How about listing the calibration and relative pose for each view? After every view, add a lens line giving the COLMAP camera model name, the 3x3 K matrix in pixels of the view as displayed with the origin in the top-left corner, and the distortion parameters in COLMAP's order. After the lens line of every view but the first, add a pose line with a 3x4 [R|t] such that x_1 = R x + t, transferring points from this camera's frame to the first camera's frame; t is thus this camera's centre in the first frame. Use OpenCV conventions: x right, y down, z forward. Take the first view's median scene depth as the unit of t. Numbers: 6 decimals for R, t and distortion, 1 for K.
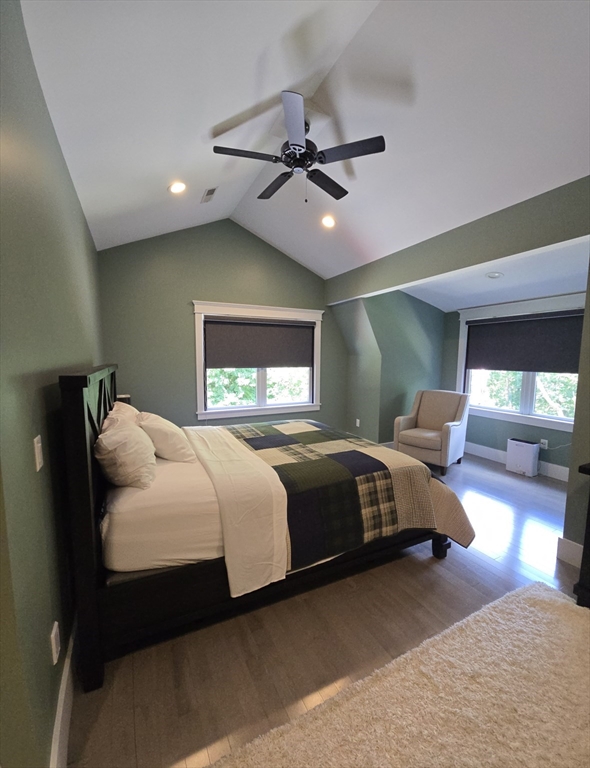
lens RADIAL K [[319.4, 0, 295.0], [0, 319.4, 384.0], [0, 0, 1]] dist [-0.000149, -0.000055]
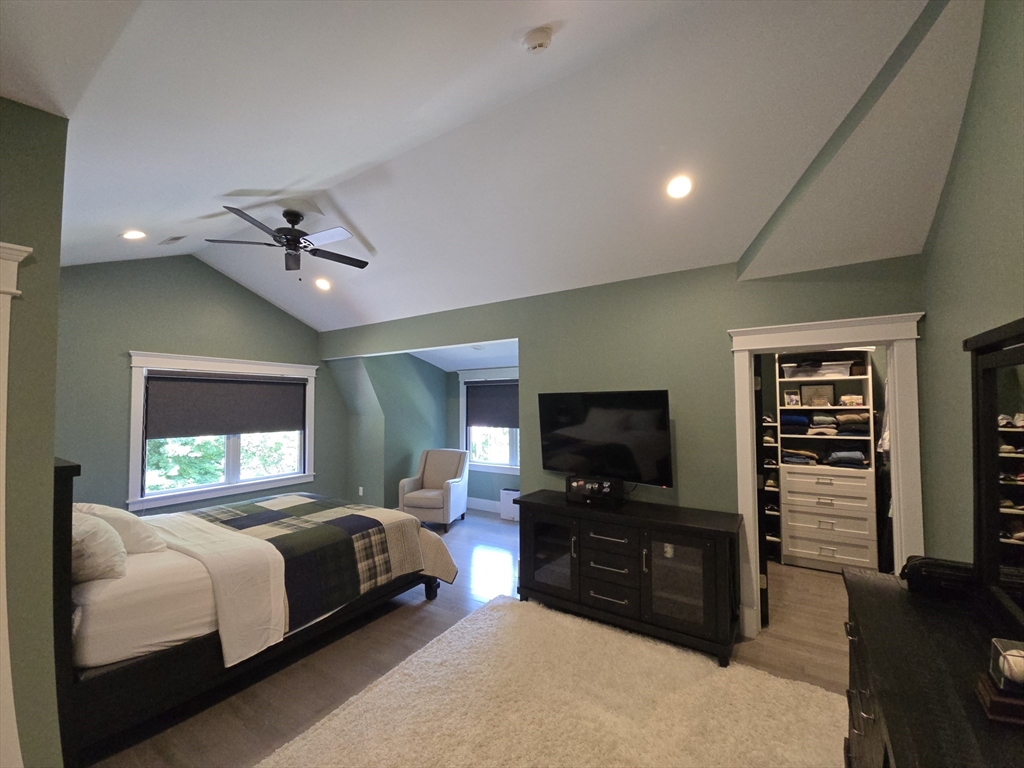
lens RADIAL K [[418.7, 0, 508.1], [0, 418.7, 389.4], [0, 0, 1]] dist [-0.001063, -0.000014]
pose [[0.868037, 0.005997, 0.496464, -0.056114], [0.054356, 0.992769, -0.107030, -0.026004], [-0.493515, 0.119892, 0.861434, -0.501593]]
